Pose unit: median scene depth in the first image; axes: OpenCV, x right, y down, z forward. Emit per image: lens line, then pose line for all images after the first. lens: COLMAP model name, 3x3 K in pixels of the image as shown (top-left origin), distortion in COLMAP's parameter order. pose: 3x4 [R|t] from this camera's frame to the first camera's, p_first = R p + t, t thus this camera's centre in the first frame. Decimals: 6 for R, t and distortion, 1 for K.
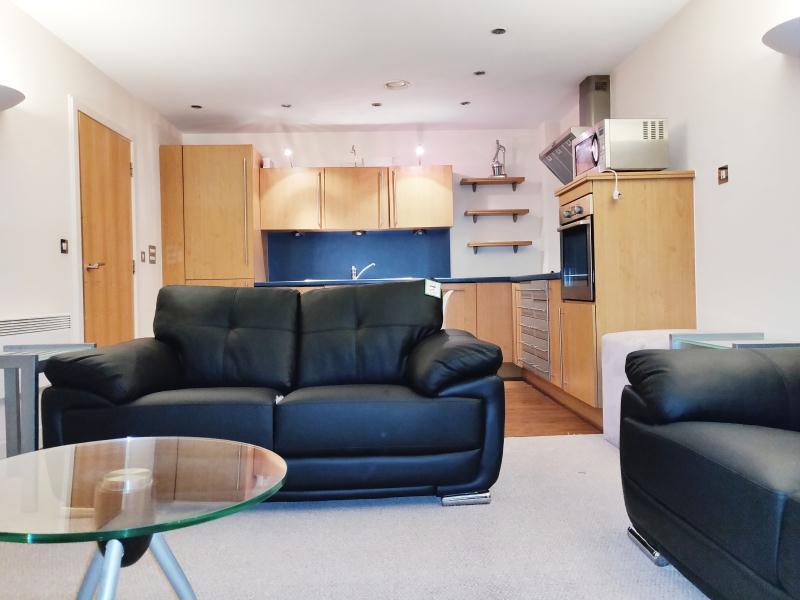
lens RADIAL K [[628.1, 0, 414.0], [0, 628.1, 299.8], [0, 0, 1]] dist [-0.006552, -0.001781]
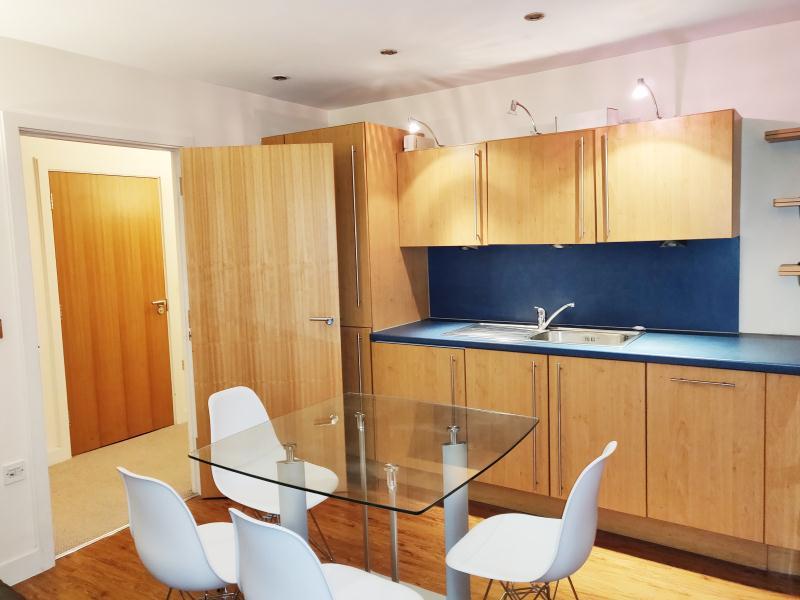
lens RADIAL K [[623.1, 0, 398.8], [0, 623.1, 289.6], [0, 0, 1]] dist [0.013845, 0.003061]
pose [[0.802227, 0.043908, -0.595402, 0.148645], [0.007872, 0.996427, 0.084089, -0.120196], [0.596967, -0.072146, 0.799015, 0.462113]]
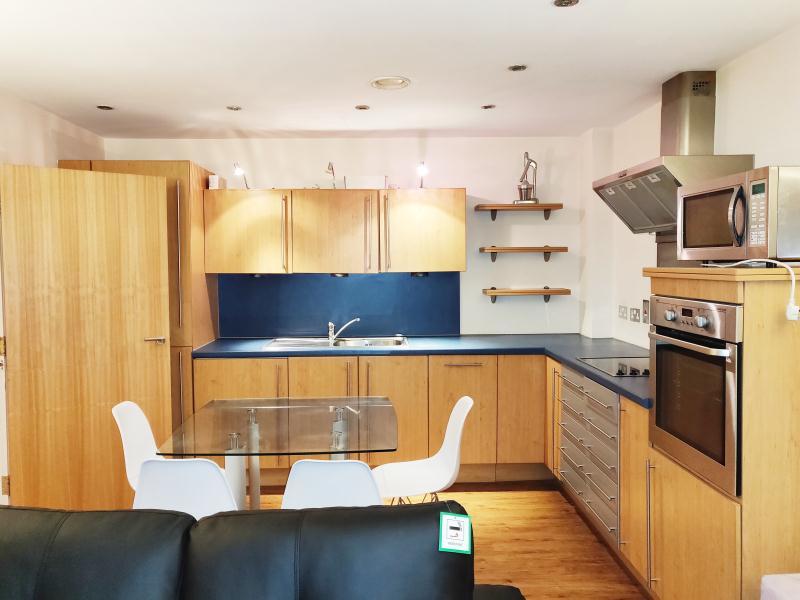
lens RADIAL K [[621.4, 0, 400.0], [0, 621.4, 300.0], [0, 0, 1]] dist [0.007222, 0.004238]
pose [[0.999810, 0.014321, -0.013229, -0.004542], [-0.013736, 0.998967, 0.043310, -0.113694], [0.013836, -0.043120, 0.998974, 0.265702]]
